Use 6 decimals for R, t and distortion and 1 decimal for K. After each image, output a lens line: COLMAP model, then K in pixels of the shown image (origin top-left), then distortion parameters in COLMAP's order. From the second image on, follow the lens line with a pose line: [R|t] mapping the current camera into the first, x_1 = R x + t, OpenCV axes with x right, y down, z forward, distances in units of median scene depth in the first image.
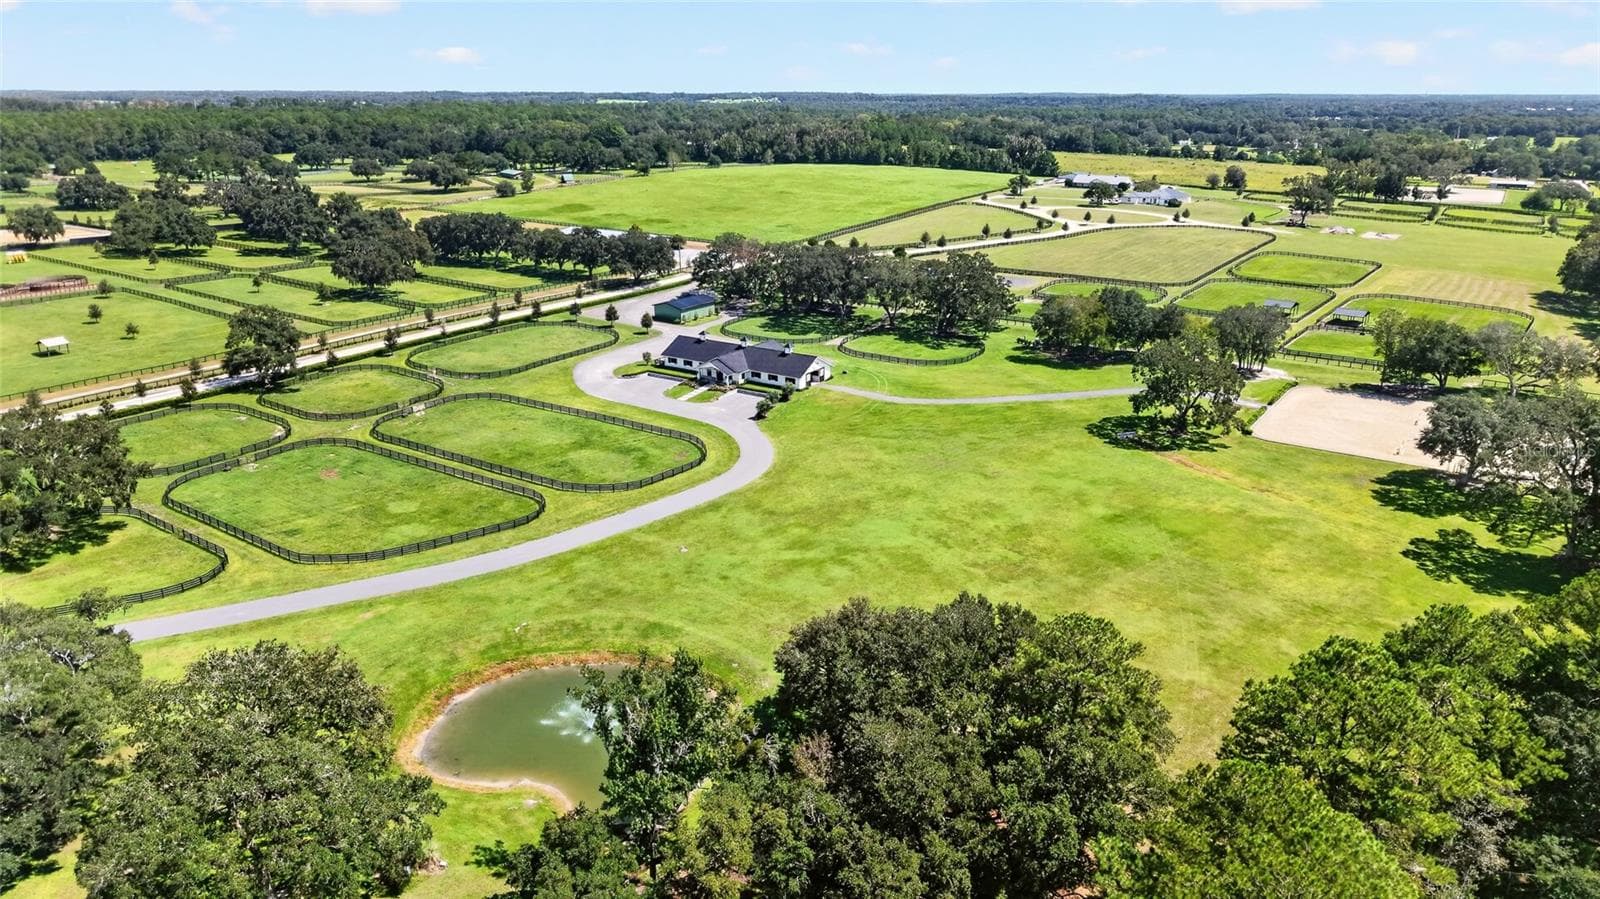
lens RADIAL K [[1134.0, 0, 825.0], [0, 1134.0, 451.6], [0, 0, 1]] dist [0.069982, -0.092358]
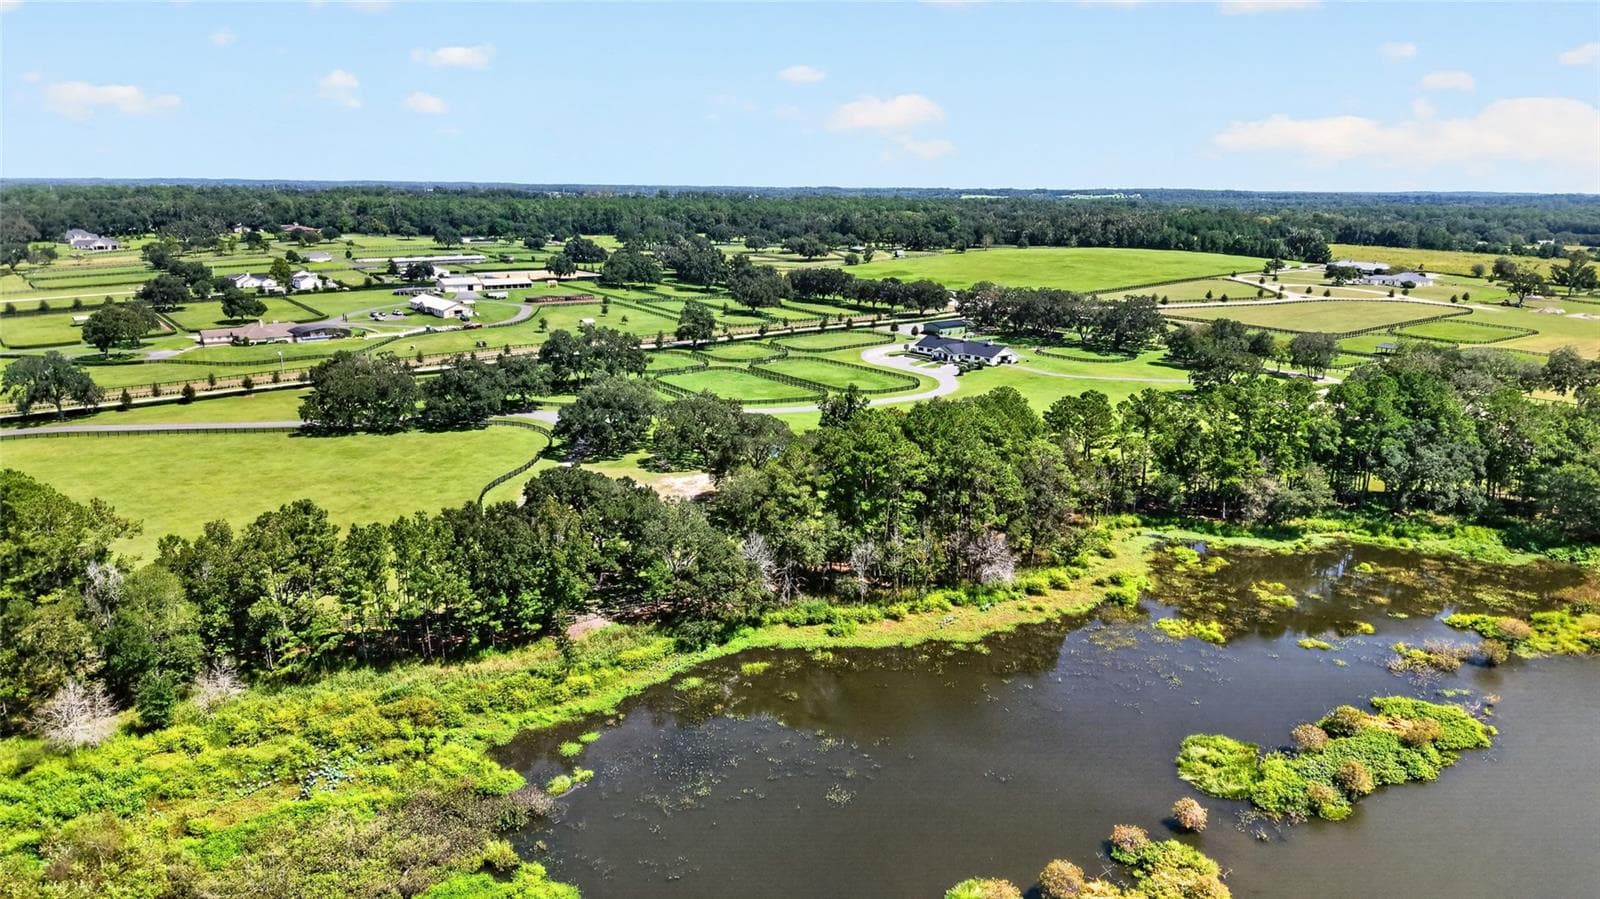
lens RADIAL K [[1134.0, 0, 825.0], [0, 1134.0, 451.6], [0, 0, 1]] dist [0.069982, -0.092358]
pose [[0.952855, 0.077196, -0.293441, 0.113024], [-0.099747, 0.993038, -0.062658, 0.092422], [0.286561, 0.088973, 0.953922, -0.293608]]
